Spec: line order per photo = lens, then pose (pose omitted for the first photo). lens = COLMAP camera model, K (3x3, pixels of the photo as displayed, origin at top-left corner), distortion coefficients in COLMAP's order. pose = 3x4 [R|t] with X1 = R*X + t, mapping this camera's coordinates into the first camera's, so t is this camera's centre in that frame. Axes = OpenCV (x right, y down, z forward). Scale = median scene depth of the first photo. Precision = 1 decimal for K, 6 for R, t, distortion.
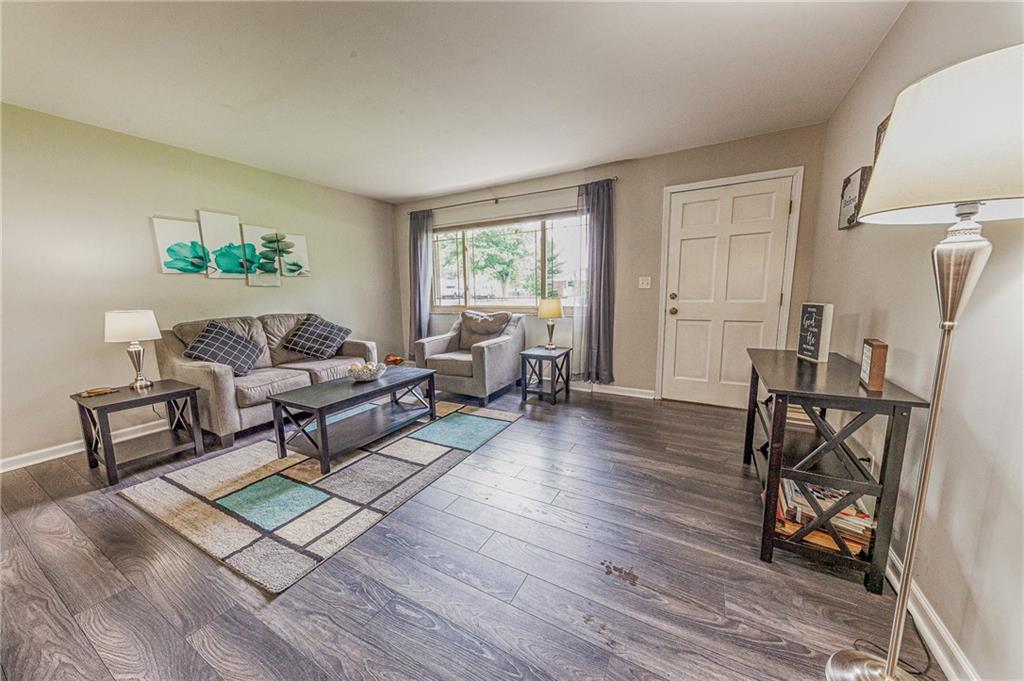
lens RADIAL K [[352.1, 0, 510.2], [0, 352.1, 342.0], [0, 0, 1]] dist [0.005867, -0.000207]
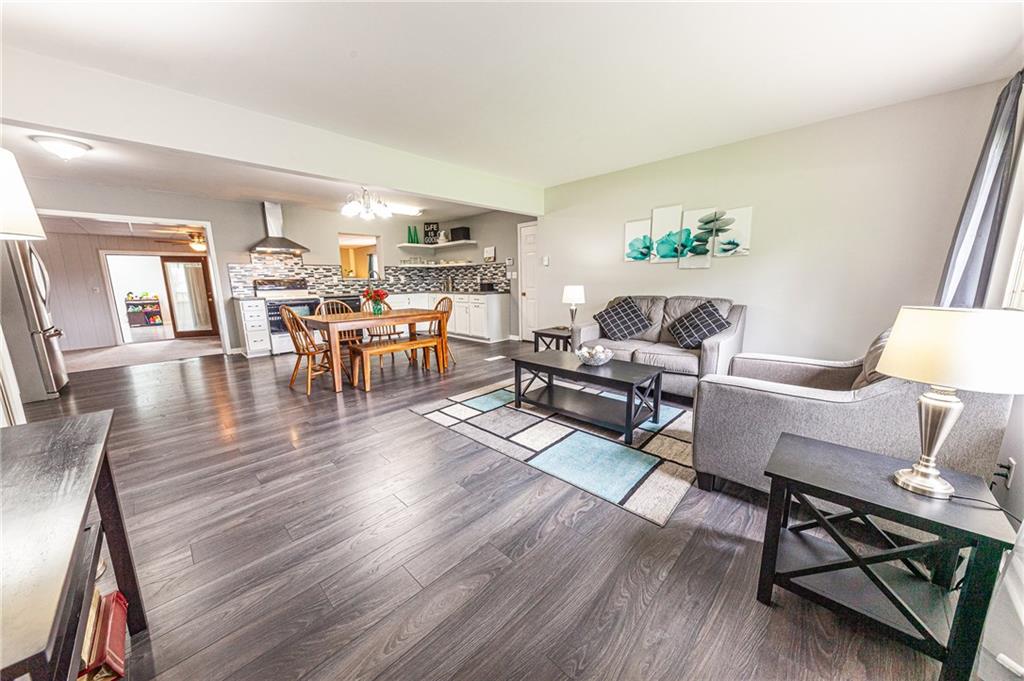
lens RADIAL K [[352.1, 0, 510.2], [0, 352.1, 342.0], [0, 0, 1]] dist [0.005867, -0.000207]
pose [[-0.266562, 0.190848, -0.944734, 0.521613], [-0.125240, 0.965030, 0.230286, -0.136111], [0.955646, 0.179704, -0.233339, 0.863671]]
